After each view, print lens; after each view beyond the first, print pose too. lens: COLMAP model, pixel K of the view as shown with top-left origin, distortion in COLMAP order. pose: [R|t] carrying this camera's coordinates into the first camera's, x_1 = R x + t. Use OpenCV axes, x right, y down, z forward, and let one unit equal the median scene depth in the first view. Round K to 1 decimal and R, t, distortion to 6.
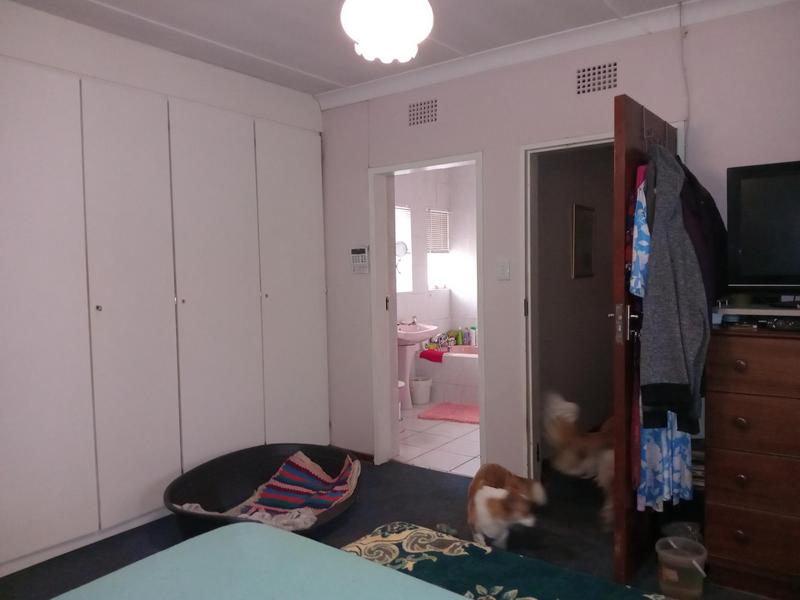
lens RADIAL K [[615.9, 0, 399.2], [0, 615.9, 300.1], [0, 0, 1]] dist [0.069591, -0.128035]
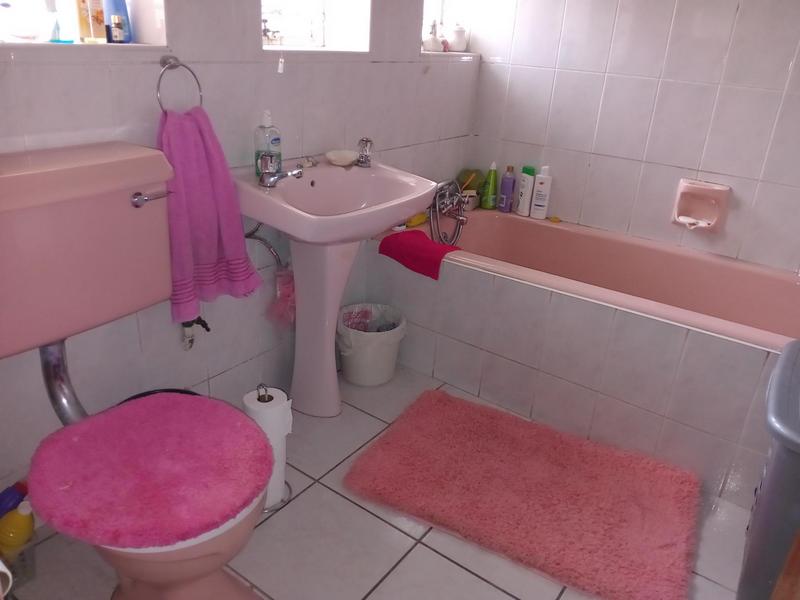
lens RADIAL K [[615.9, 0, 397.4], [0, 615.9, 301.9], [0, 0, 1]] dist [0.069591, -0.128035]
pose [[0.997343, 0.070132, 0.019693, 0.037086], [-0.072527, 0.930838, 0.358162, -0.010466], [0.006788, -0.358639, 0.933452, 0.614164]]
